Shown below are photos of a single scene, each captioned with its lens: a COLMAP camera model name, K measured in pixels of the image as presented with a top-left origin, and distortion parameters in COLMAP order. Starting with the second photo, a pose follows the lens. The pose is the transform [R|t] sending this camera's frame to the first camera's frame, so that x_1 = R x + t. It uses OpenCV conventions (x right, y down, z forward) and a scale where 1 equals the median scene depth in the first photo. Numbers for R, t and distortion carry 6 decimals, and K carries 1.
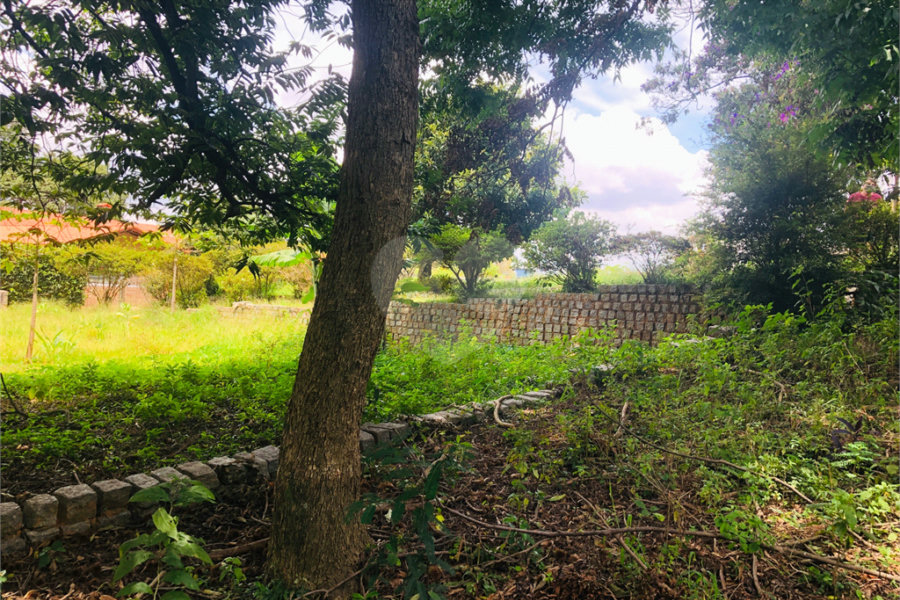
lens RADIAL K [[750.9, 0, 449.4], [0, 750.9, 299.1], [0, 0, 1]] dist [0.035340, -0.039899]
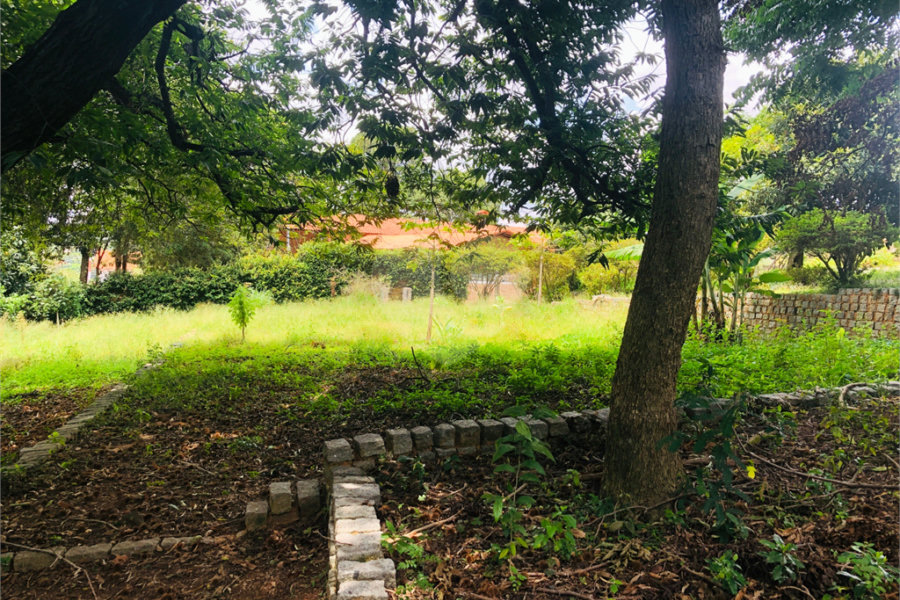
lens RADIAL K [[750.9, 0, 448.0], [0, 750.9, 302.1], [0, 0, 1]] dist [0.035340, -0.039899]
pose [[0.888967, -0.003701, -0.457957, 0.044049], [0.007466, 0.999952, 0.006410, 0.011303], [0.457911, -0.009117, 0.888951, -0.097865]]
